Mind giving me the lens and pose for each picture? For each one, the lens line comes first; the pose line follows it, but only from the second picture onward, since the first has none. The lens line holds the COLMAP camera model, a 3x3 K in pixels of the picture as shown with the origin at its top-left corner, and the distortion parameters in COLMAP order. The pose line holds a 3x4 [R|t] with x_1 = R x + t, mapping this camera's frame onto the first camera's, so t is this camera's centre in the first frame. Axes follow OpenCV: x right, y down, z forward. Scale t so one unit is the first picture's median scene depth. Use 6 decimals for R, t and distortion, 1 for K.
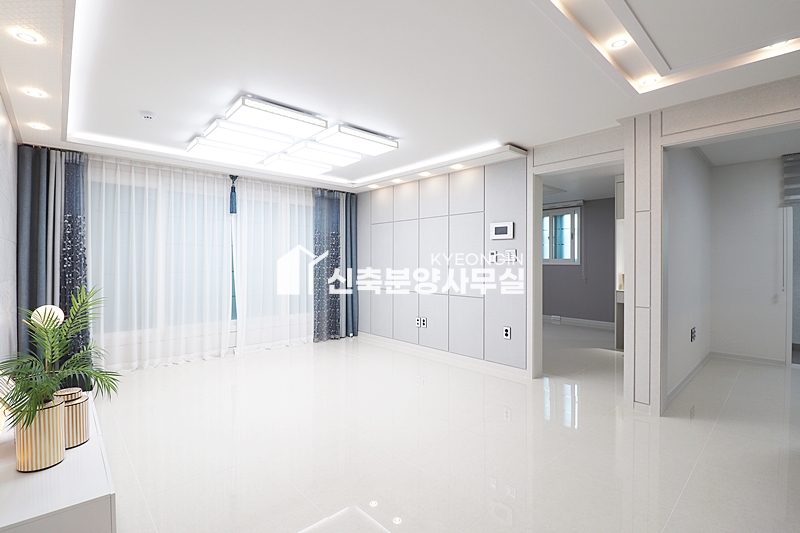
lens RADIAL K [[369.8, 0, 390.1], [0, 369.8, 262.2], [0, 0, 1]] dist [-0.000912, -0.011731]
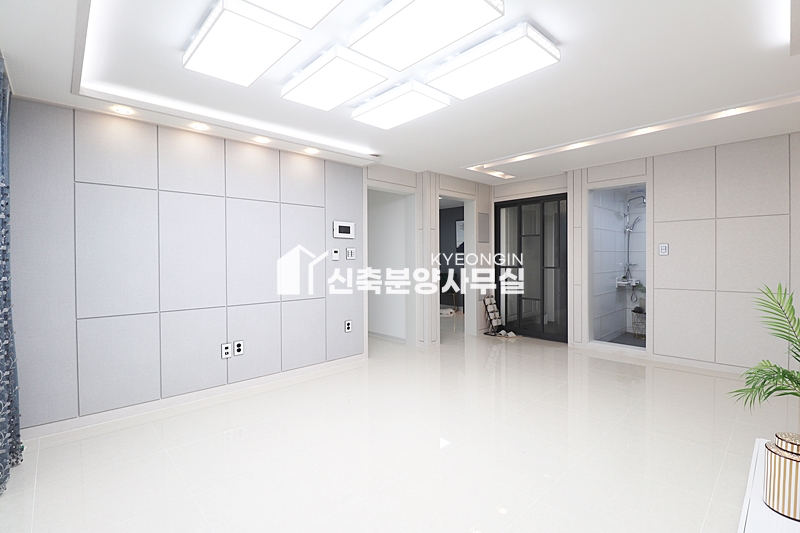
lens RADIAL K [[369.8, 0, 400.3], [0, 369.8, 259.4], [0, 0, 1]] dist [-0.000912, -0.011731]
pose [[-0.019019, -0.019883, 0.999621, -0.975761], [0.007485, 0.999771, 0.020028, -0.028803], [-0.999791, 0.007863, -0.018866, 1.128201]]
